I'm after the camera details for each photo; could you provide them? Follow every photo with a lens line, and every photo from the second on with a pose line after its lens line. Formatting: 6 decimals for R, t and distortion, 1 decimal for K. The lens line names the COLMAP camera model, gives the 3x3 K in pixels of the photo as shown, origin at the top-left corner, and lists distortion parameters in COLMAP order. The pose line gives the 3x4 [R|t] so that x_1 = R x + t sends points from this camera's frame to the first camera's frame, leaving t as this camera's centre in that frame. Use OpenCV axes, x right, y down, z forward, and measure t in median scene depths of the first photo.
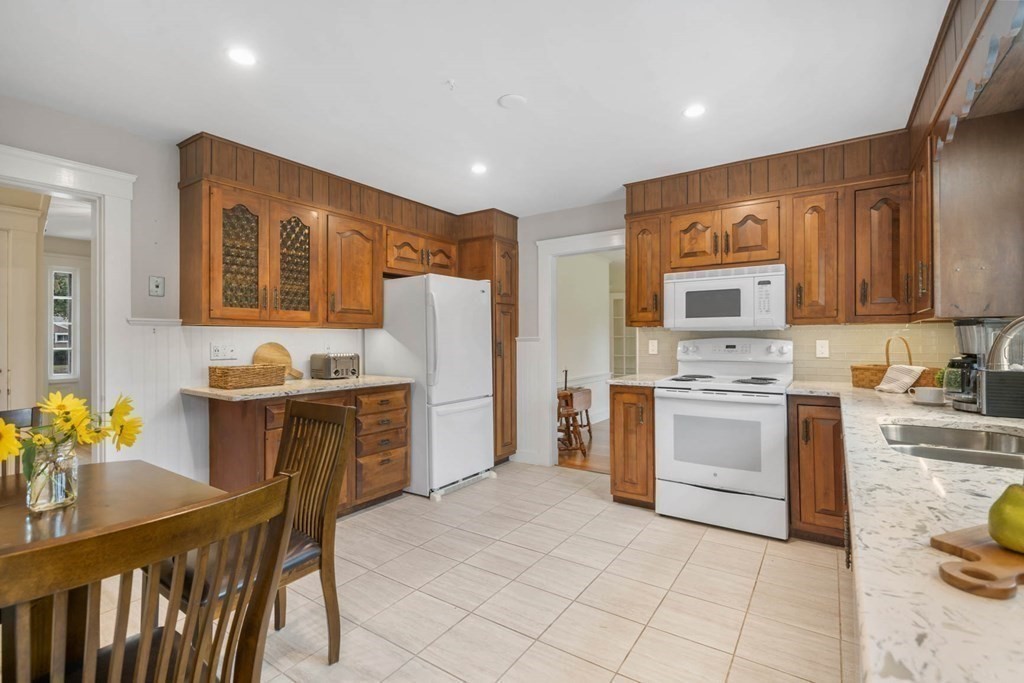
lens RADIAL K [[467.2, 0, 509.8], [0, 467.2, 338.2], [0, 0, 1]] dist [0.003582, 0.000188]
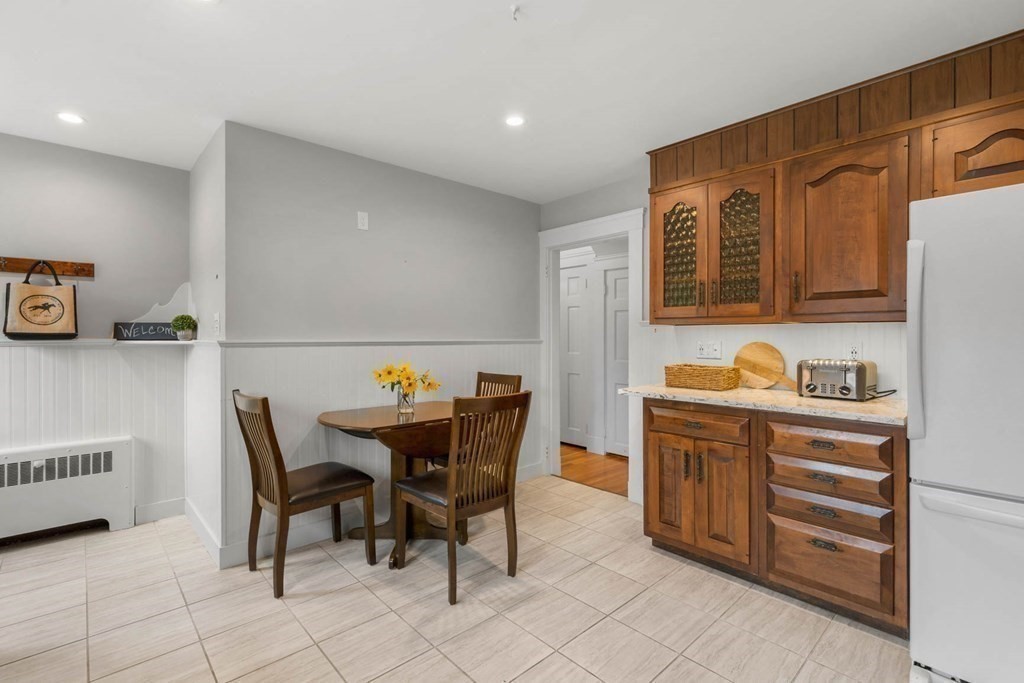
lens RADIAL K [[467.2, 0, 508.8], [0, 467.2, 337.8], [0, 0, 1]] dist [0.003582, 0.000188]
pose [[-0.222484, 0.002640, -0.974933, 0.420140], [-0.002037, 0.999993, 0.003172, -0.000629], [0.974934, 0.002691, -0.222477, 0.768306]]
